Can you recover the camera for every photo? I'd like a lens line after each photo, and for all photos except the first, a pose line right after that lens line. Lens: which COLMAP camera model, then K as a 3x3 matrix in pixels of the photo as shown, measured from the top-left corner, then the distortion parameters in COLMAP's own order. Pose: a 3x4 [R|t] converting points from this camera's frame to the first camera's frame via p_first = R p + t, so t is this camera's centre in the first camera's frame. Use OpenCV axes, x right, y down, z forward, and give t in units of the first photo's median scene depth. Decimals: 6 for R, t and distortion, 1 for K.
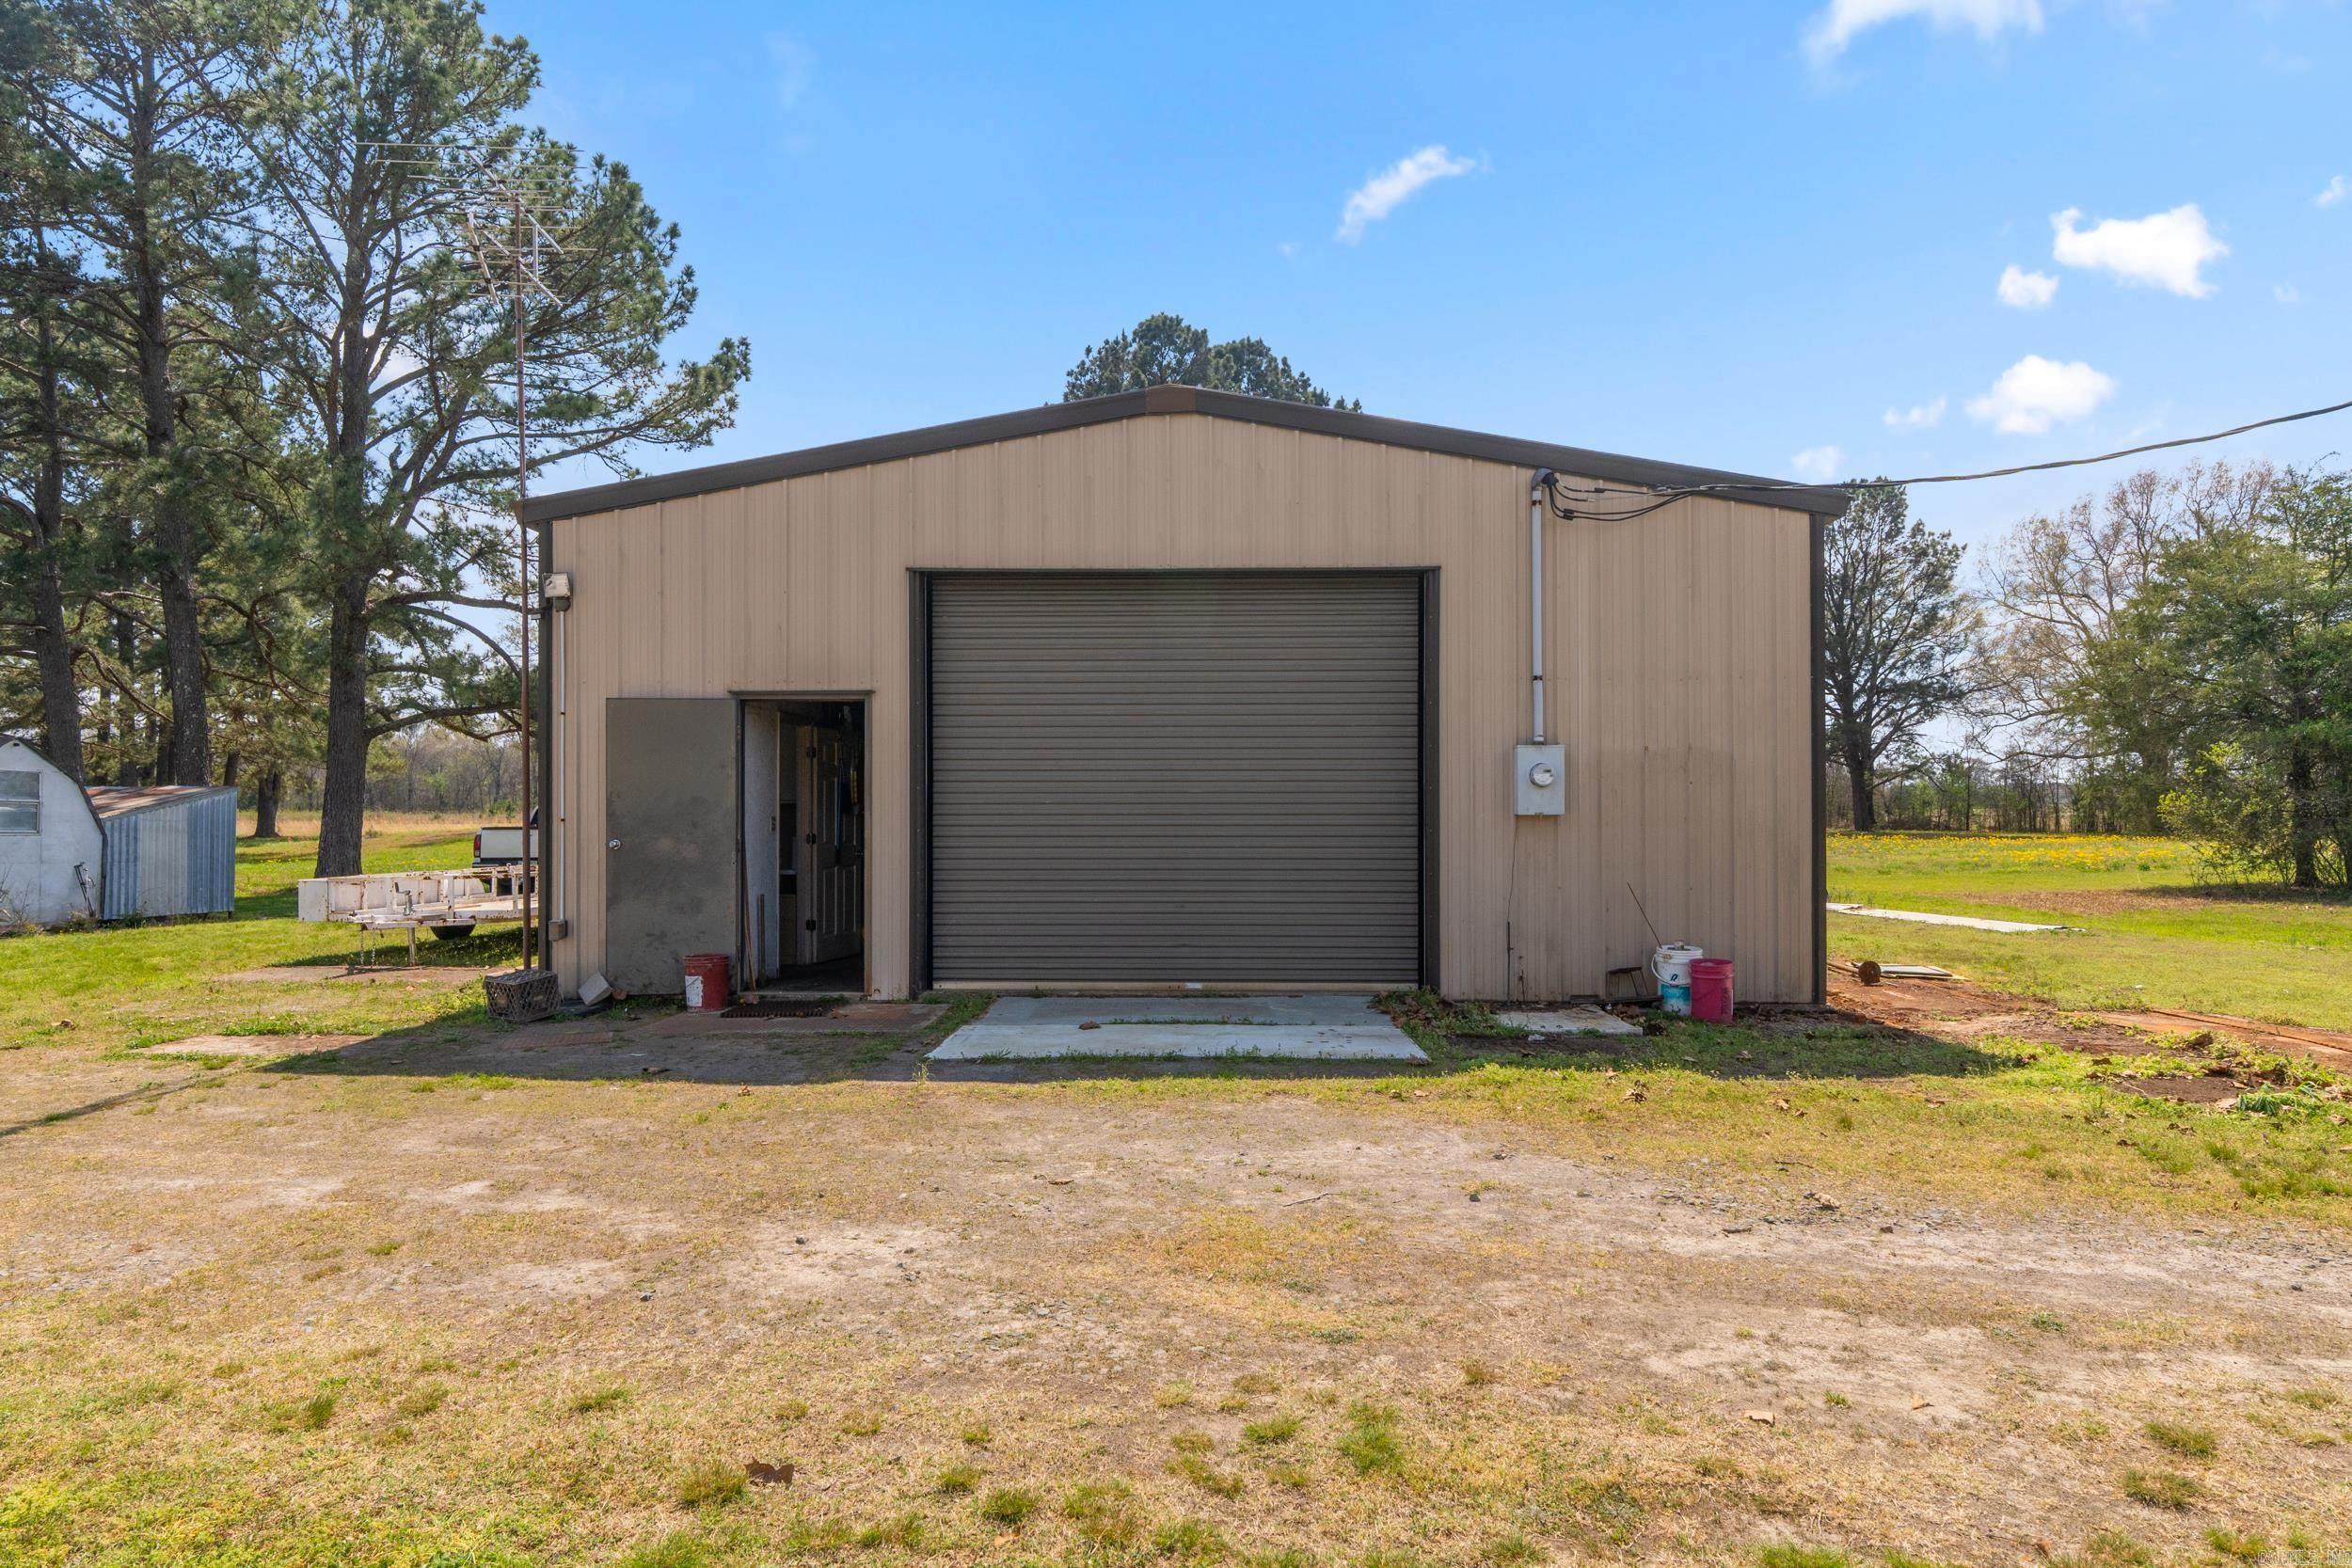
lens RADIAL K [[1288.2, 0, 1175.1], [0, 1288.2, 787.2], [0, 0, 1]] dist [-0.000295, -0.000008]
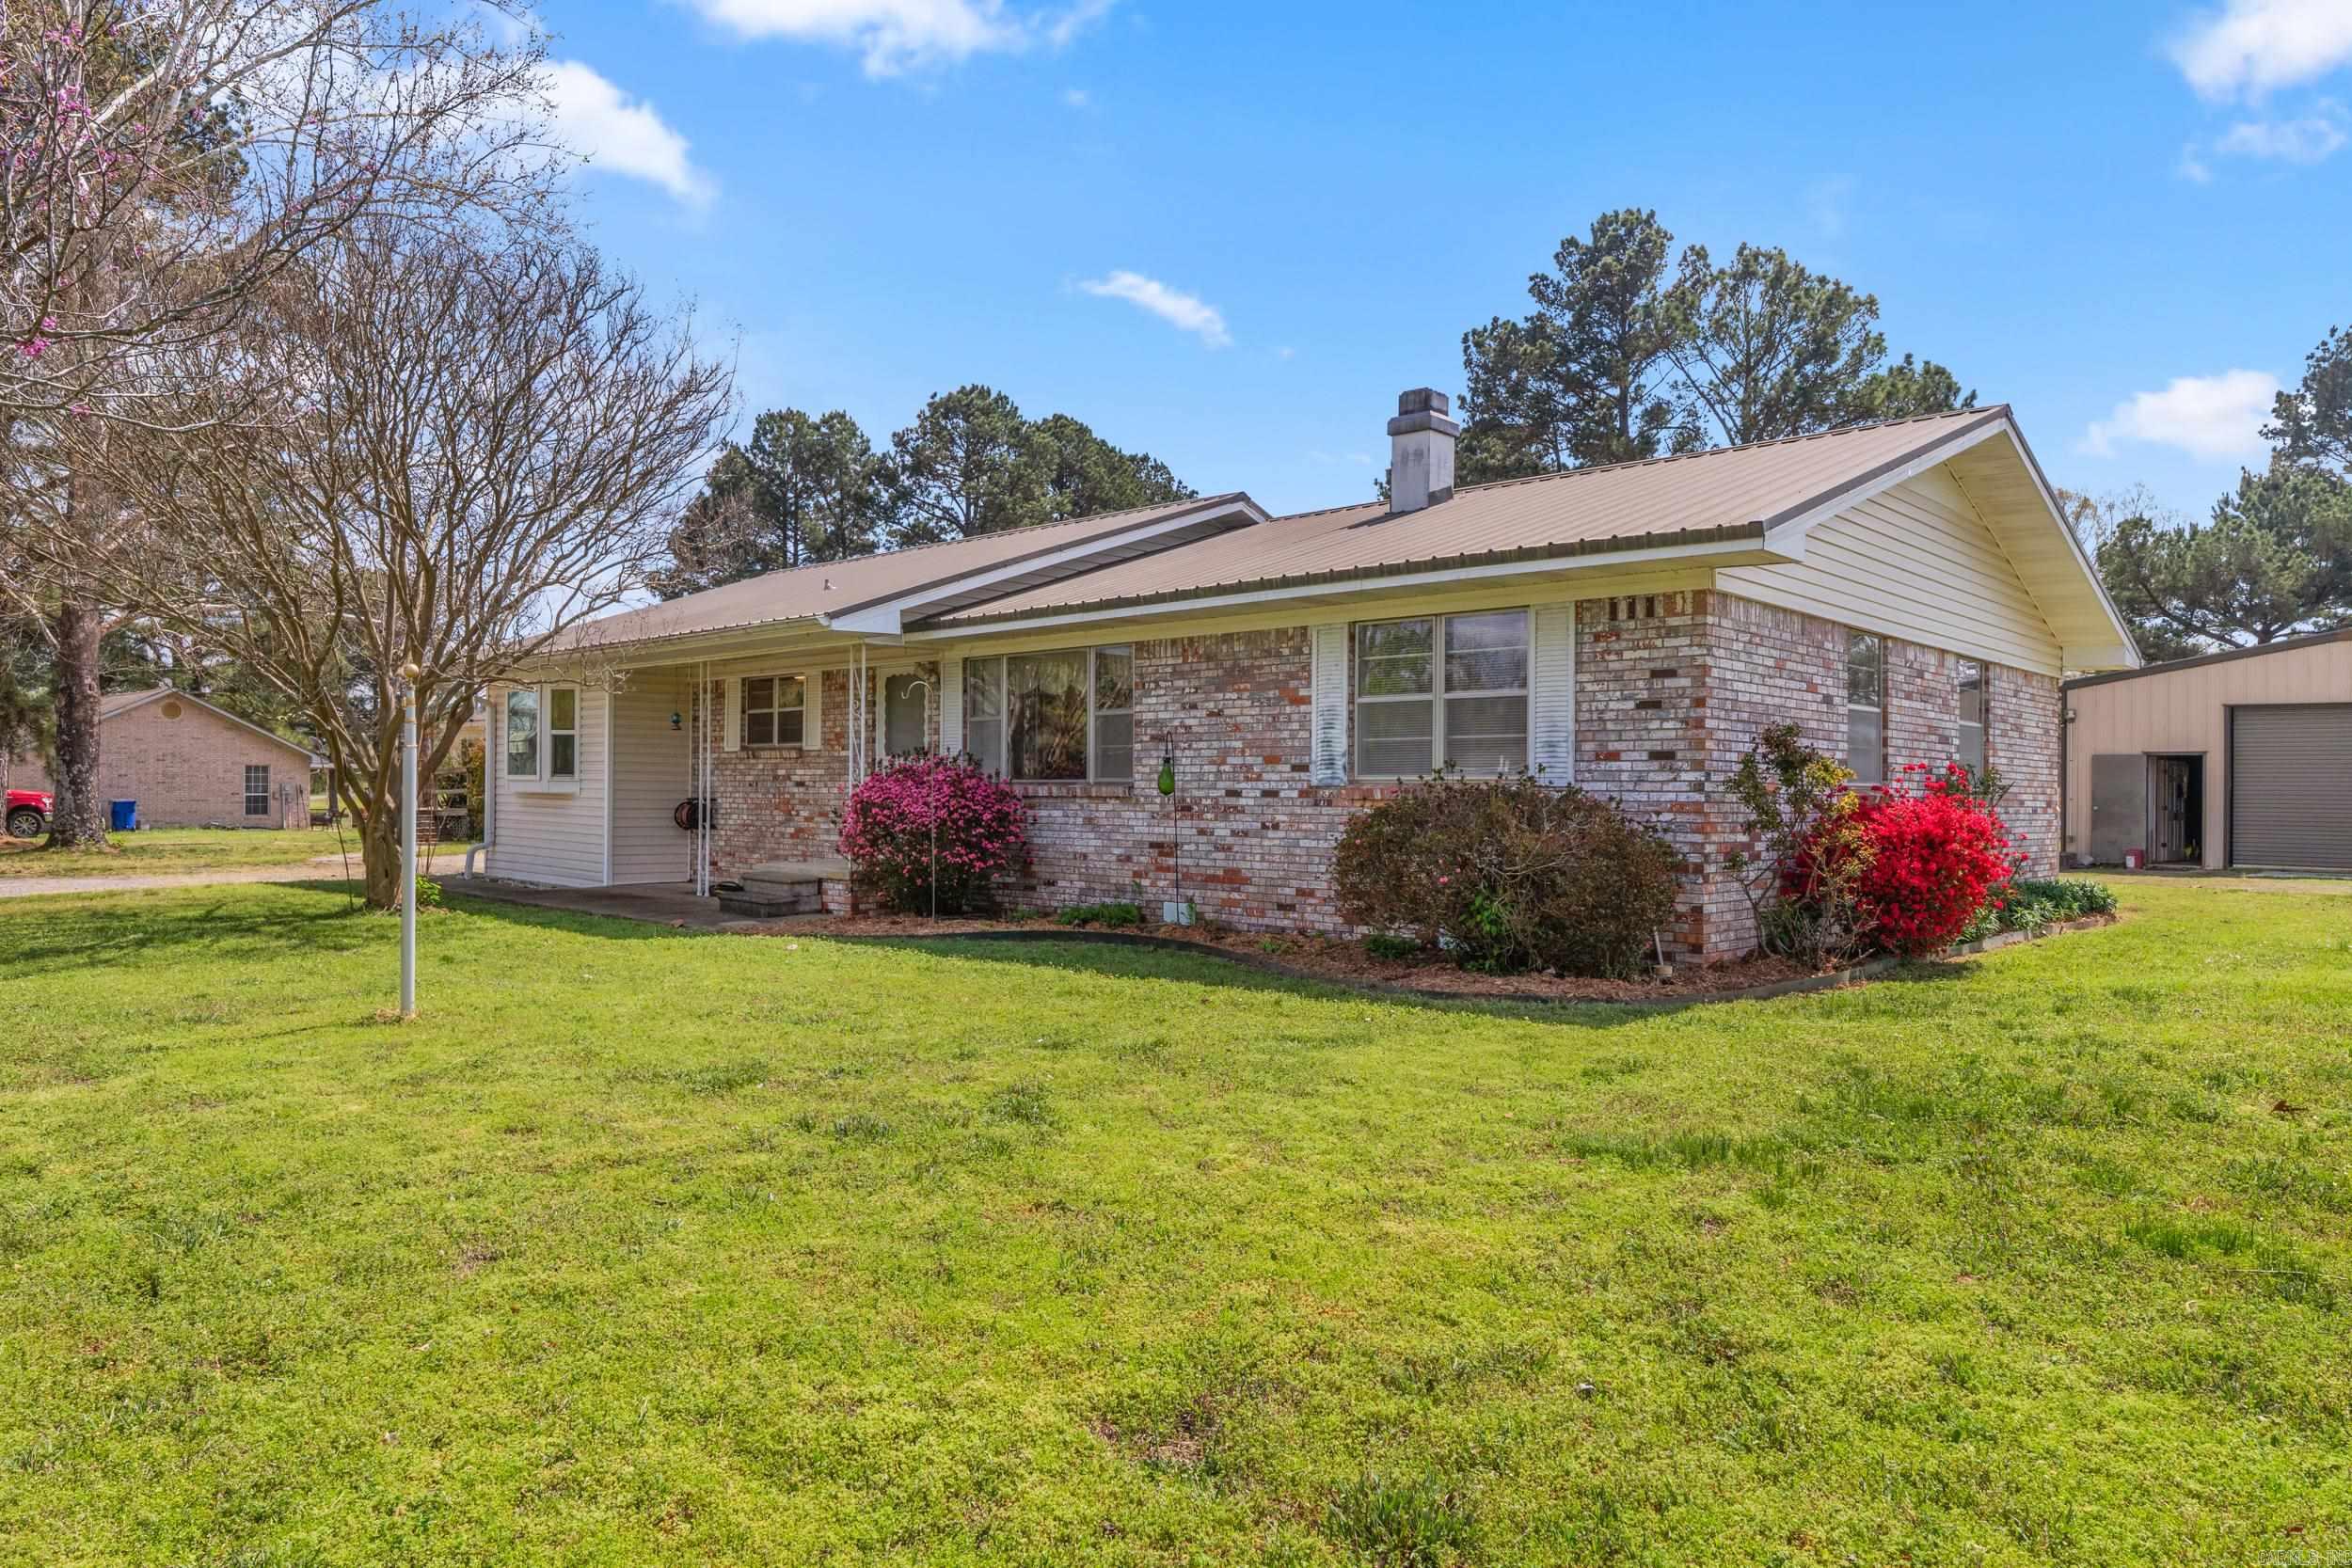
lens RADIAL K [[1504.4, 0, 1171.8], [0, 1504.4, 781.4], [0, 0, 1]] dist [-0.009079, -0.000713]
pose [[0.741334, 0.001363, -0.671135, 0.249304], [0.003016, 0.999981, 0.005363, -0.036338], [0.671130, -0.006000, 0.741316, -2.661574]]
